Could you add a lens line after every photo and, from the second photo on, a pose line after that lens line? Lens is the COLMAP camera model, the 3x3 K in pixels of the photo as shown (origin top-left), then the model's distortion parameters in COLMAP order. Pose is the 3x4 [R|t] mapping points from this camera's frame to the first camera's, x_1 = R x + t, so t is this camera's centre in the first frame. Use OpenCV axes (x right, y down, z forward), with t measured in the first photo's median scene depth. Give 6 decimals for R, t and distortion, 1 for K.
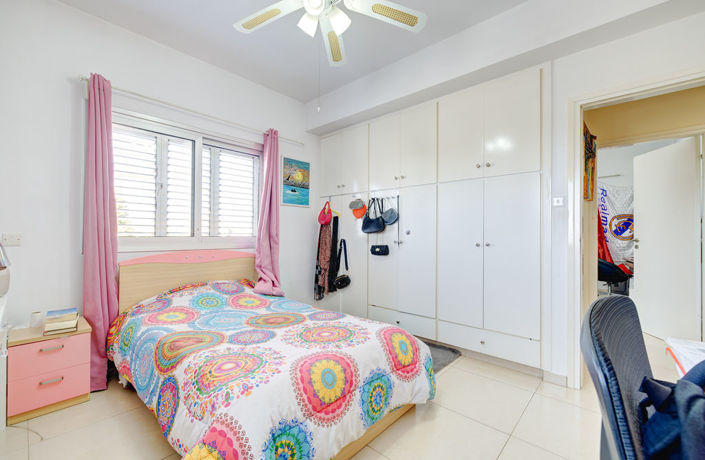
lens RADIAL K [[301.7, 0, 352.4], [0, 301.7, 235.1], [0, 0, 1]] dist [0.000385, 0.000031]
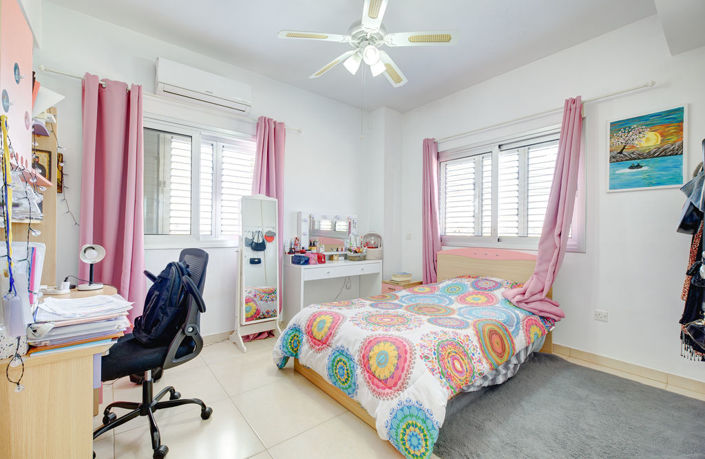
lens RADIAL K [[301.7, 0, 352.5], [0, 301.7, 229.2], [0, 0, 1]] dist [0.000385, 0.000031]
pose [[-0.159712, -0.017725, -0.987005, 0.559304], [-0.015904, 0.999755, -0.015381, 0.003732], [0.987036, 0.013241, -0.159955, 0.554599]]
